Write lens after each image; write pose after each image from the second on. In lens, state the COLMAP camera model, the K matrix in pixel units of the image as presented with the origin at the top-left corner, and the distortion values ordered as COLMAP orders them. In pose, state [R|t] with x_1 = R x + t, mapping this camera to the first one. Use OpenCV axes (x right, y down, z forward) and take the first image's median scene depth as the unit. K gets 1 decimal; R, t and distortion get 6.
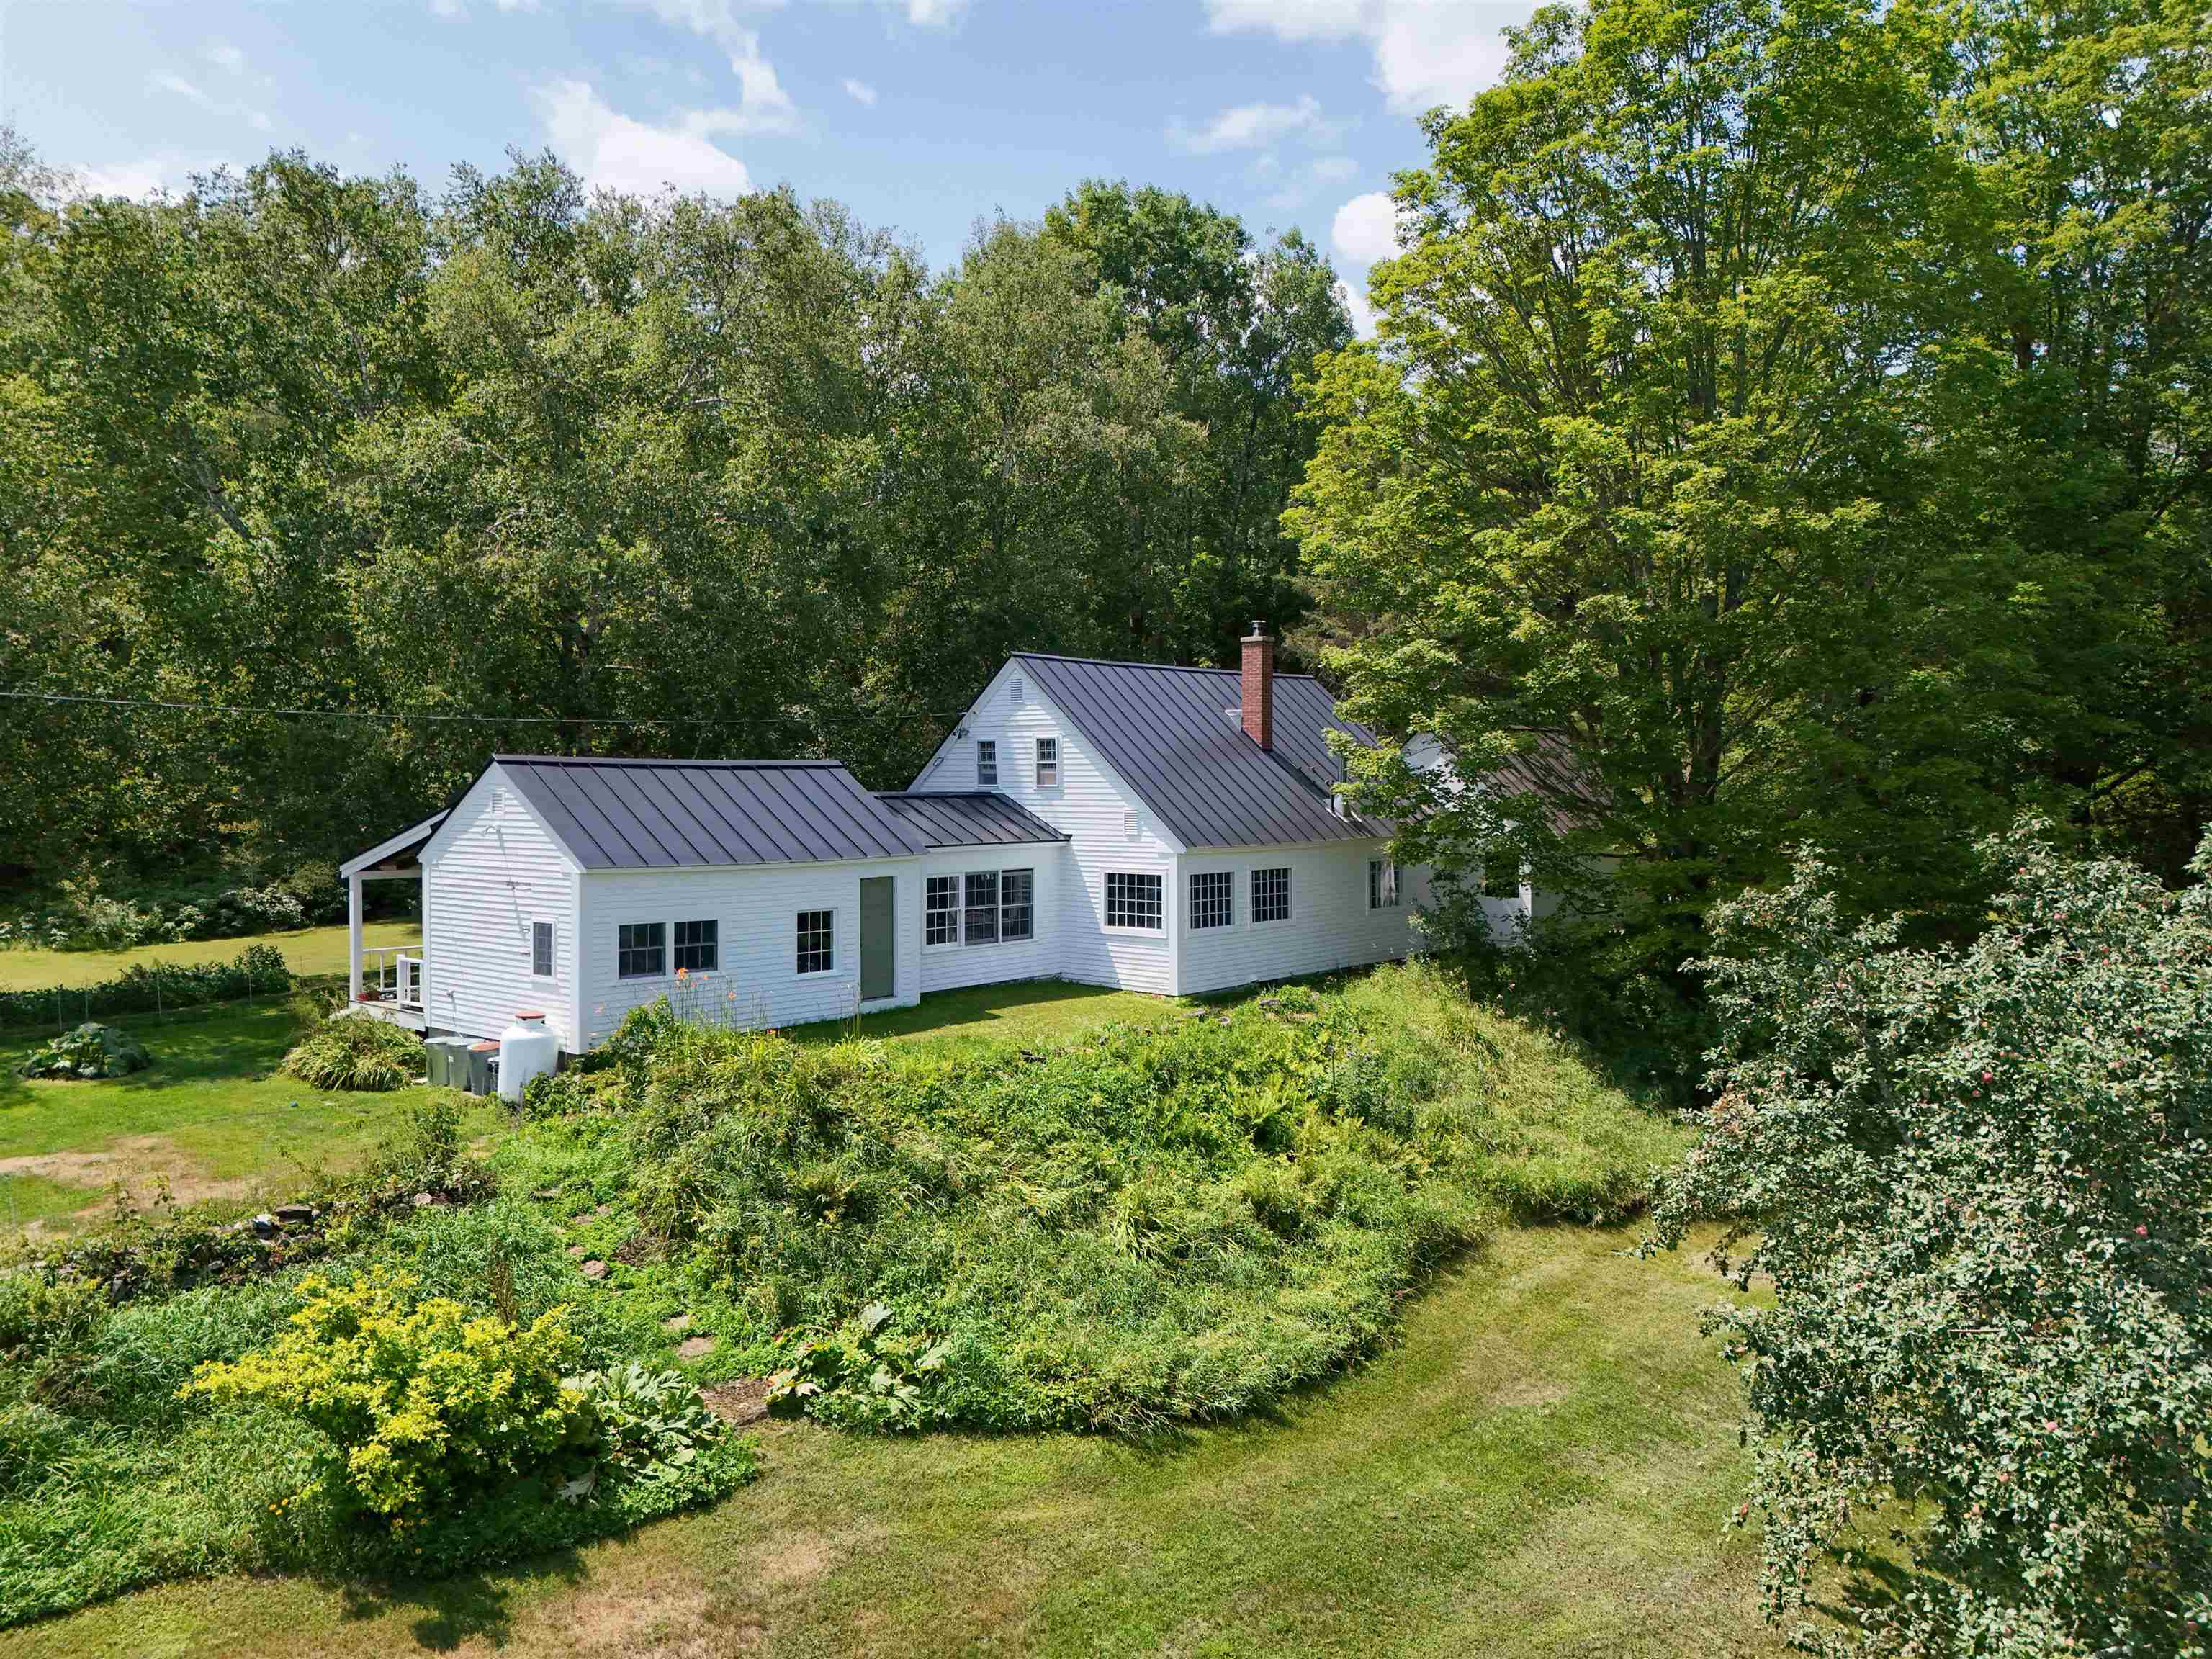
lens RADIAL K [[1668.1, 0, 1123.6], [0, 1668.1, 832.8], [0, 0, 1]] dist [0.133221, -0.231963]
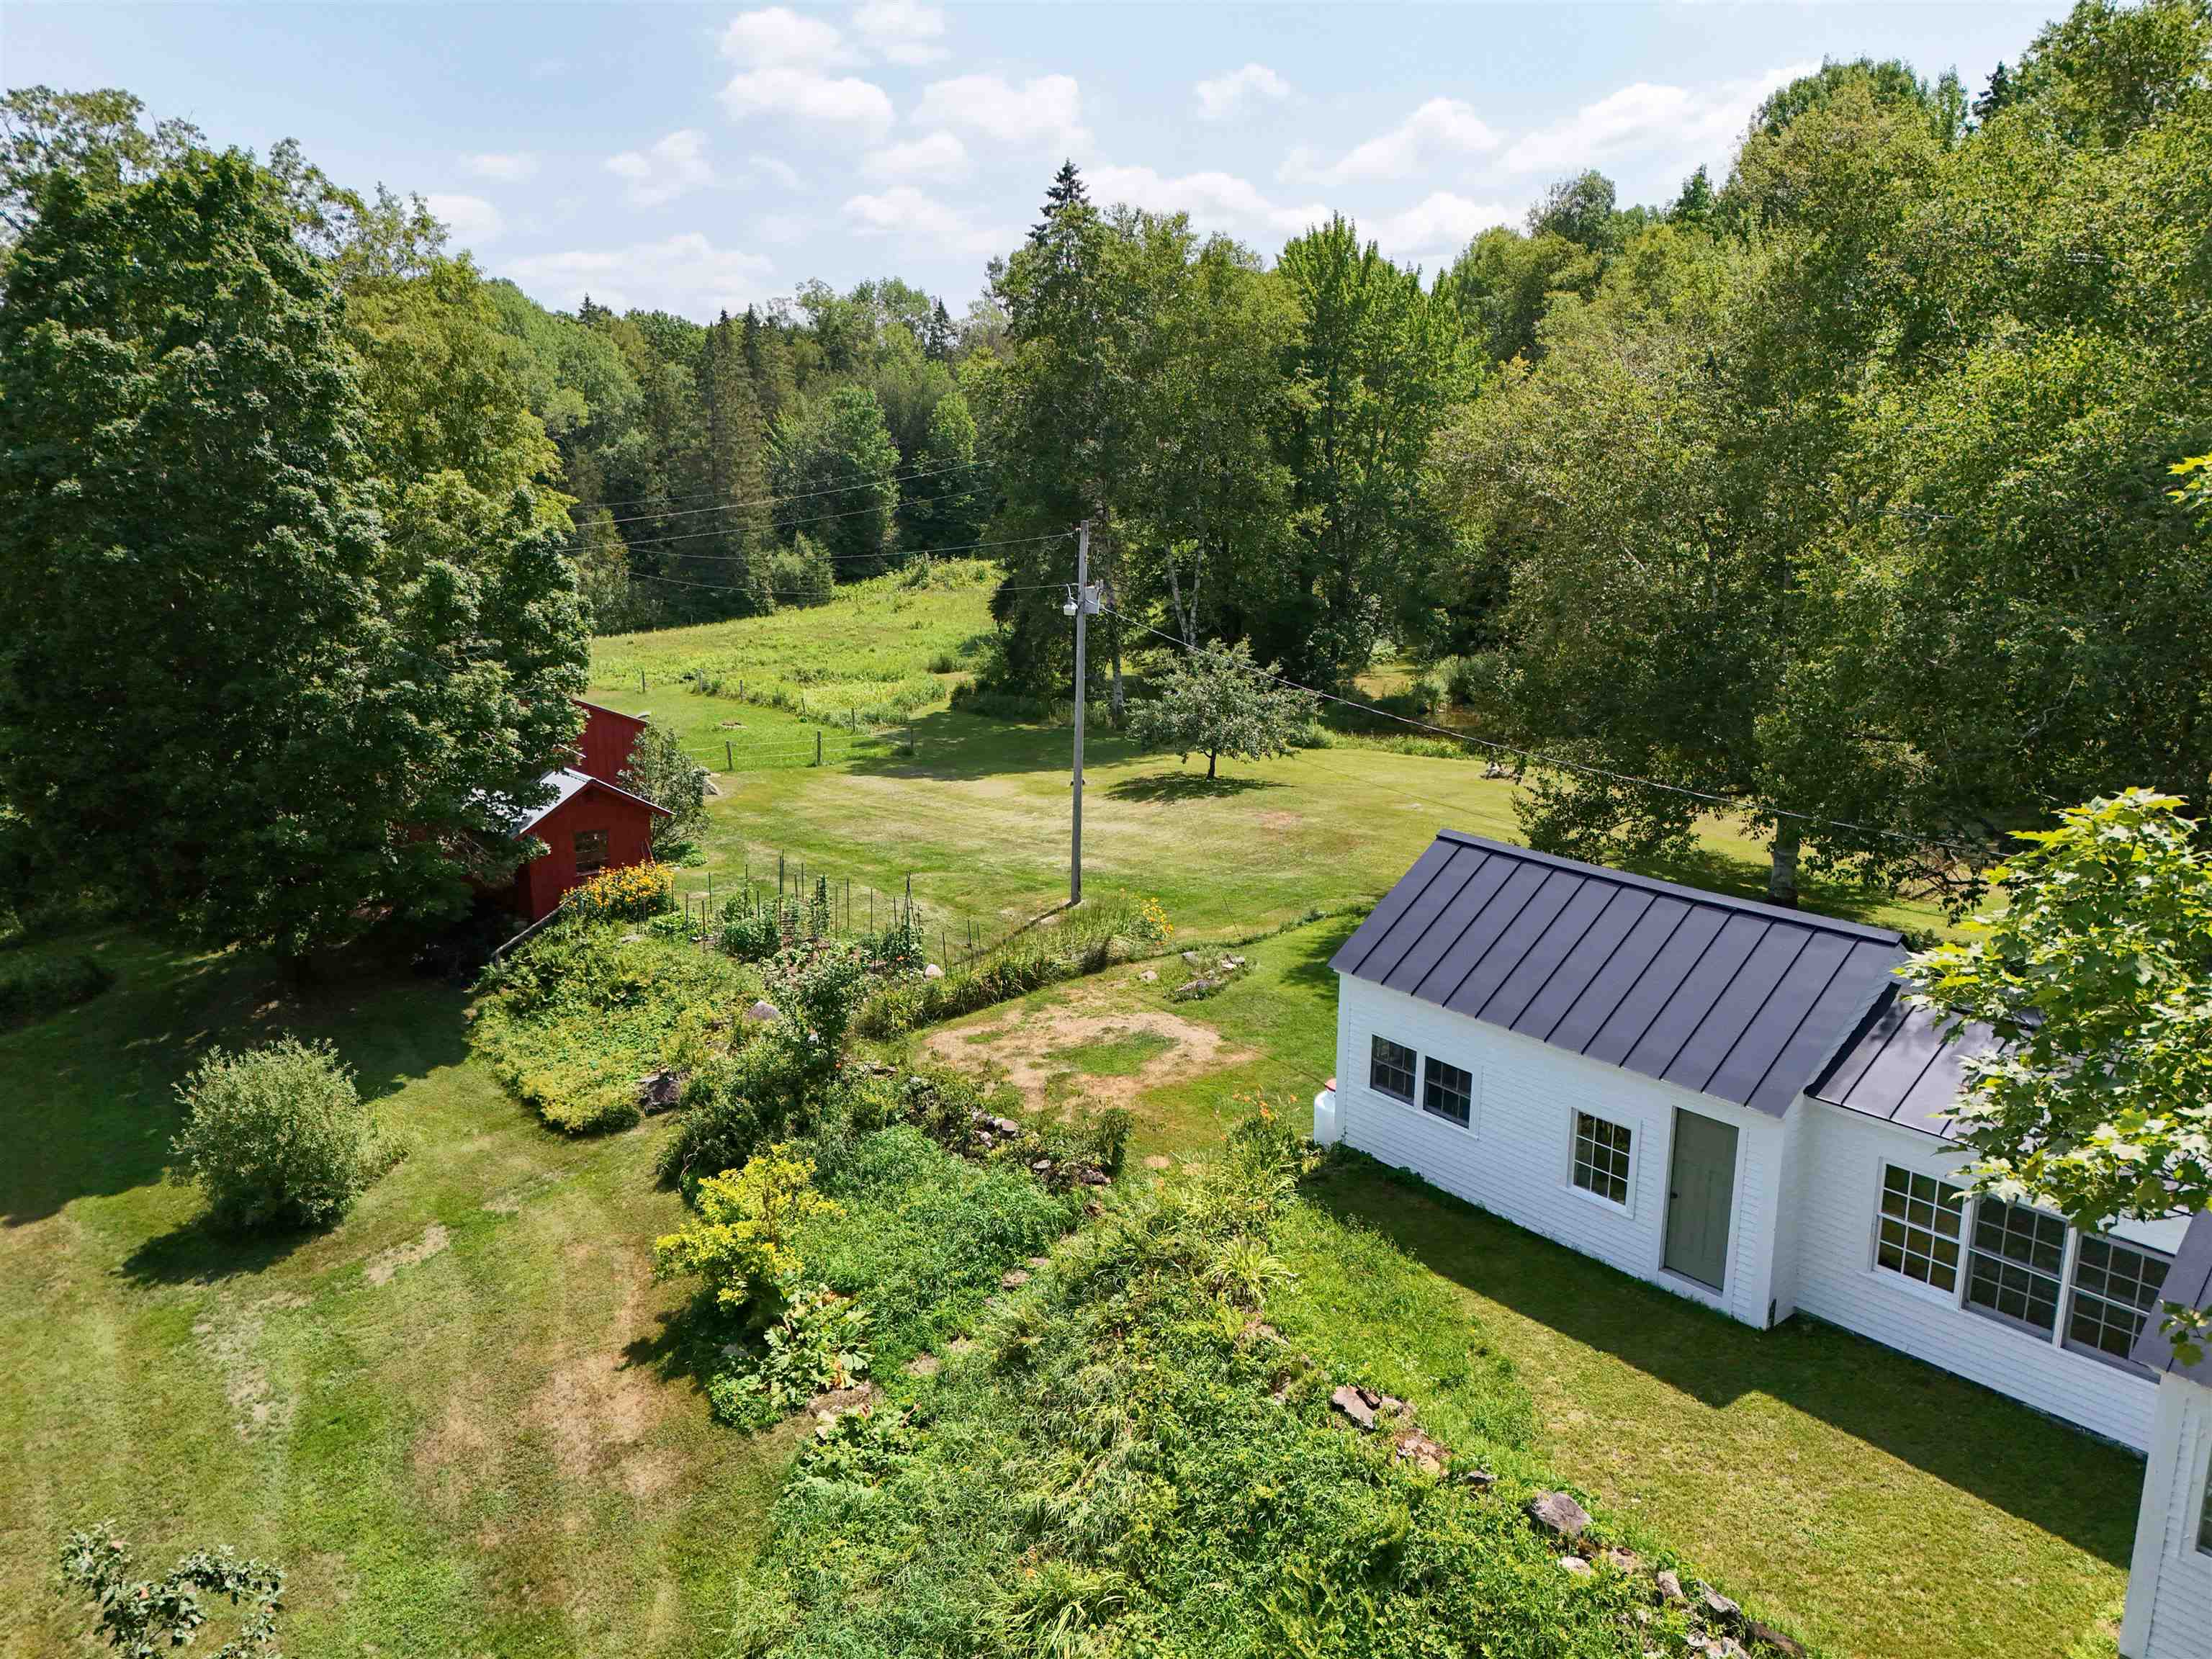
lens RADIAL K [[1661.2, 0, 1093.9], [0, 1661.2, 806.5], [0, 0, 1]] dist [0.136892, -0.224994]
pose [[-0.180441, 0.227060, -0.957019, 0.528685], [-0.033496, 0.971007, 0.236694, -0.251150], [0.983015, 0.074765, -0.167604, 0.841754]]
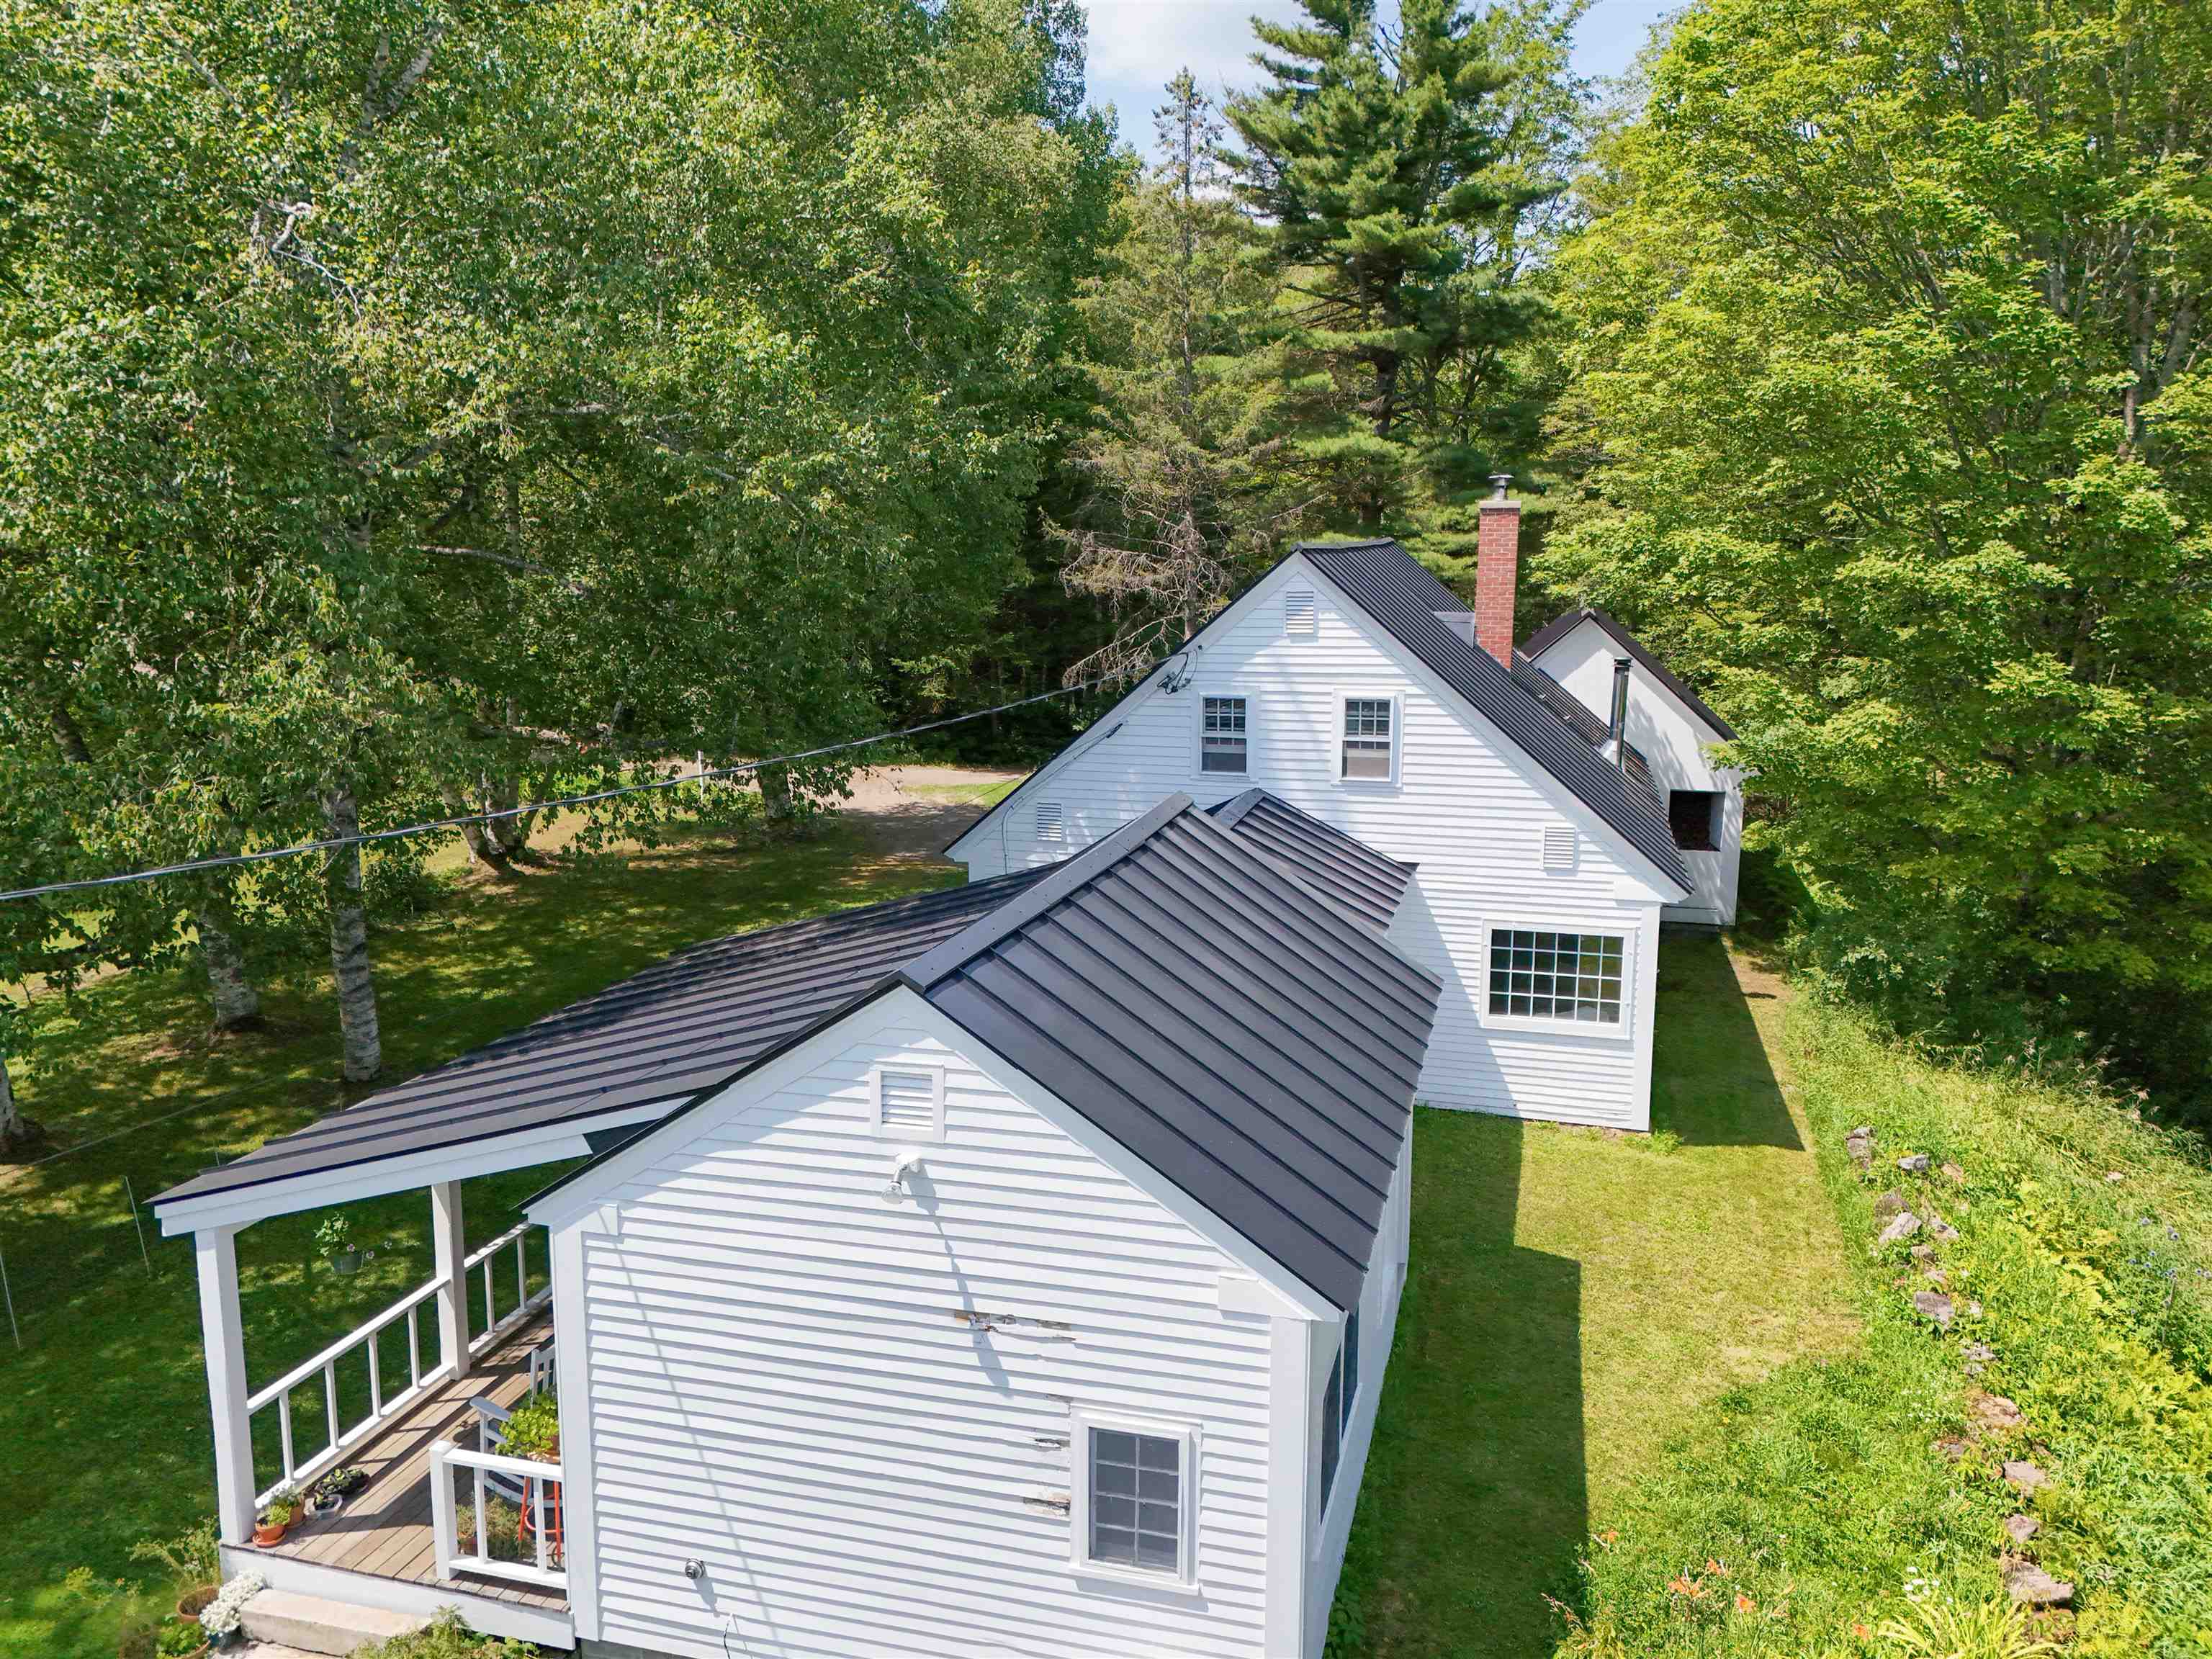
lens RADIAL K [[1661.2, 0, 1093.9], [0, 1661.2, 806.5], [0, 0, 1]] dist [0.136892, -0.224994]
pose [[0.918798, -0.067102, 0.388984, -0.412032], [0.015360, 0.990777, 0.134632, -0.112821], [-0.394430, -0.117725, 0.911354, 0.578722]]
